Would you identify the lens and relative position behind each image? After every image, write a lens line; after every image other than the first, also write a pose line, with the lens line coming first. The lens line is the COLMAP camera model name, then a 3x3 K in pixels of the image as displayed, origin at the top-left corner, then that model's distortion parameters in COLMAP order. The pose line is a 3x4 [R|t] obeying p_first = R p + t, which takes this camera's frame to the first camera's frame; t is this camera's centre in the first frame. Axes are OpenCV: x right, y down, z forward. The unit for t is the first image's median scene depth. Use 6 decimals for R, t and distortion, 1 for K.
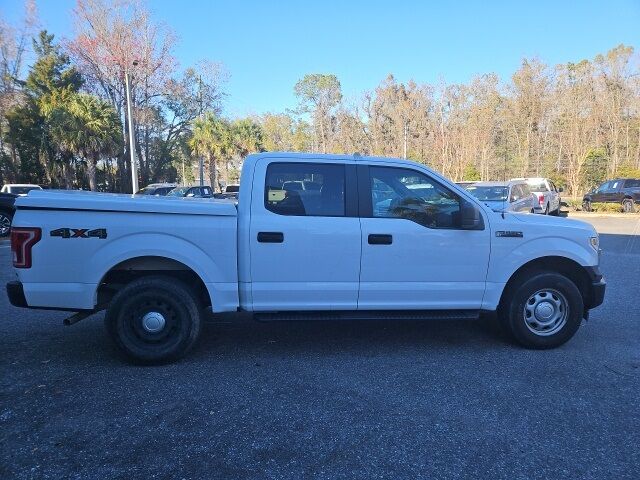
lens RADIAL K [[422.5, 0, 321.3], [0, 422.5, 238.0], [0, 0, 1]] dist [0.087467, -0.077579]
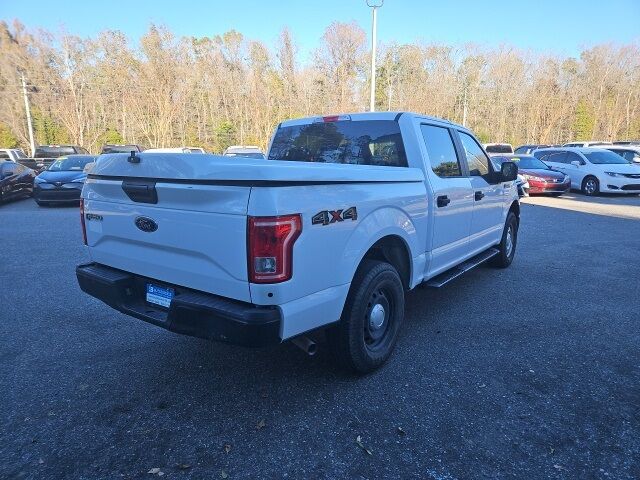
lens RADIAL K [[422.5, 0, 321.3], [0, 422.5, 238.0], [0, 0, 1]] dist [0.087467, -0.077579]
pose [[0.688947, -0.138622, 0.711433, -0.897956], [0.085308, 0.990227, 0.110333, -0.044891], [-0.719774, -0.015323, 0.694039, 0.454183]]
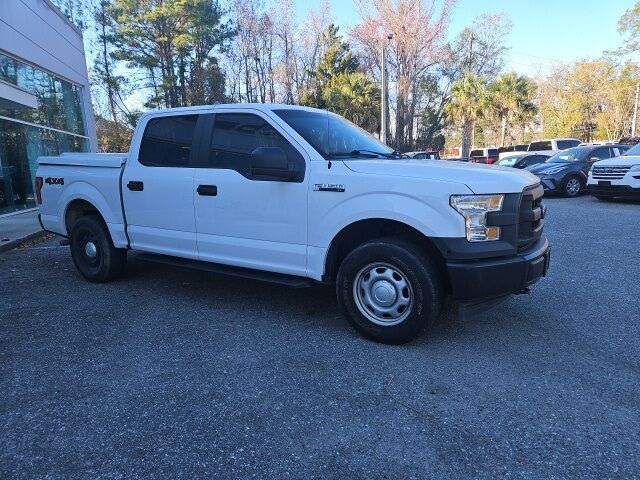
lens RADIAL K [[422.5, 0, 321.3], [0, 422.5, 238.0], [0, 0, 1]] dist [0.087467, -0.077579]
pose [[0.780056, 0.083142, -0.620161, 0.877302], [-0.039292, 0.995685, 0.084064, 0.018425], [0.624474, -0.041208, 0.779958, 0.365536]]
